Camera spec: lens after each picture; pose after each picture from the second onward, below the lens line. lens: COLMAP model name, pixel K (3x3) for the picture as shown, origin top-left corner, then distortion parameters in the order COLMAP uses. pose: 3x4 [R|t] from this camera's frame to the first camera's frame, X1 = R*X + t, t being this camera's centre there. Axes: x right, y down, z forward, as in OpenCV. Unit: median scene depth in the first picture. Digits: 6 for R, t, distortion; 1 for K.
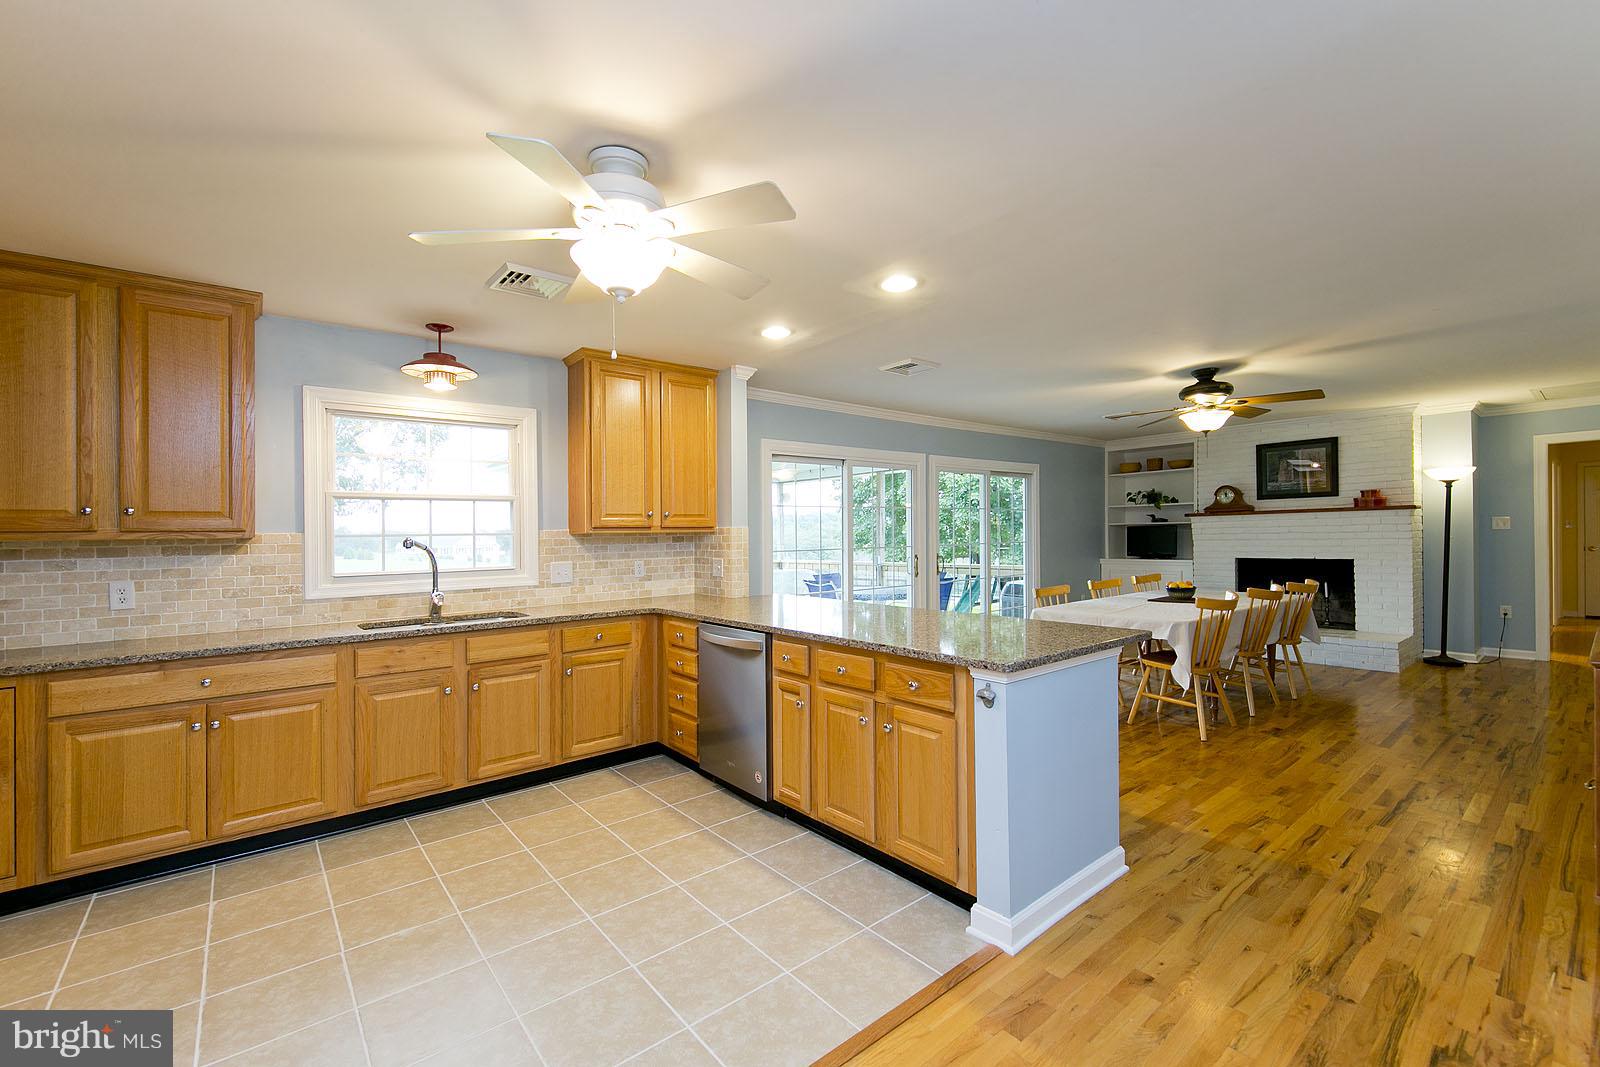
lens RADIAL K [[670.4, 0, 801.0], [0, 670.4, 530.6], [0, 0, 1]] dist [0.011016, -0.001465]
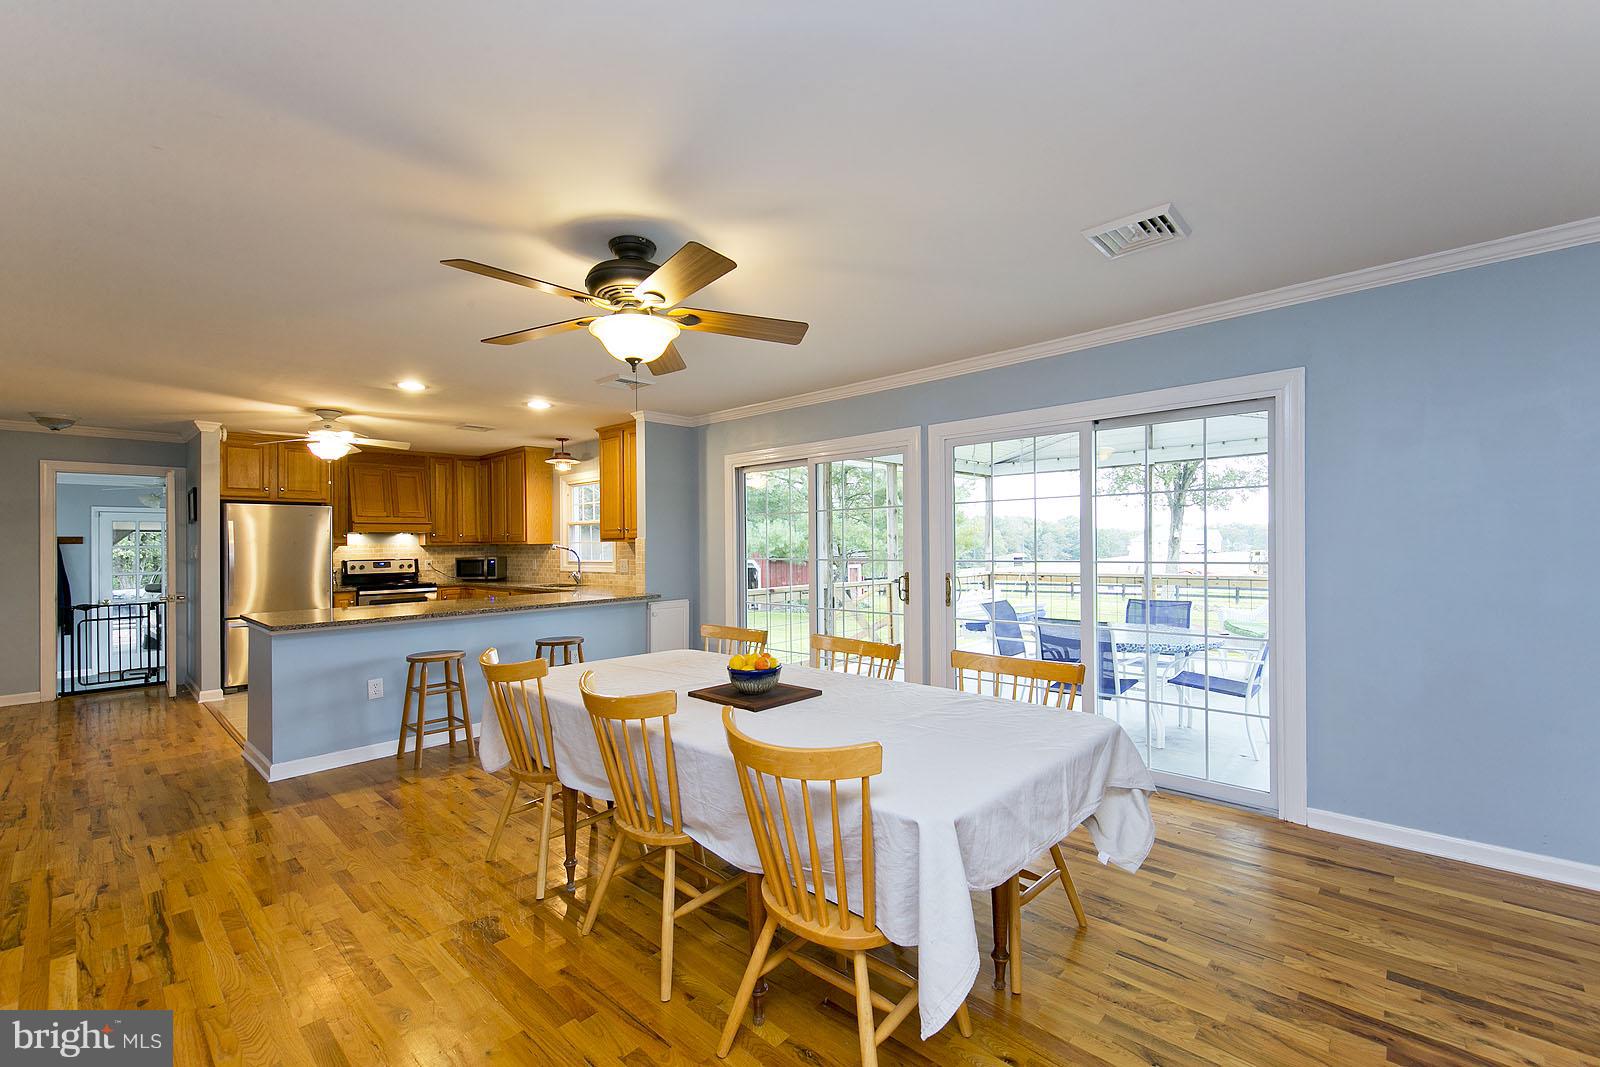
lens RADIAL K [[670.4, 0, 803.1], [0, 670.4, 531.2], [0, 0, 1]] dist [0.011016, -0.001465]
pose [[0.139304, 0.000583, -0.990249, 1.345847], [0.017982, 0.999833, 0.003118, -0.020173], [0.990086, -0.018241, 0.139271, 1.249795]]
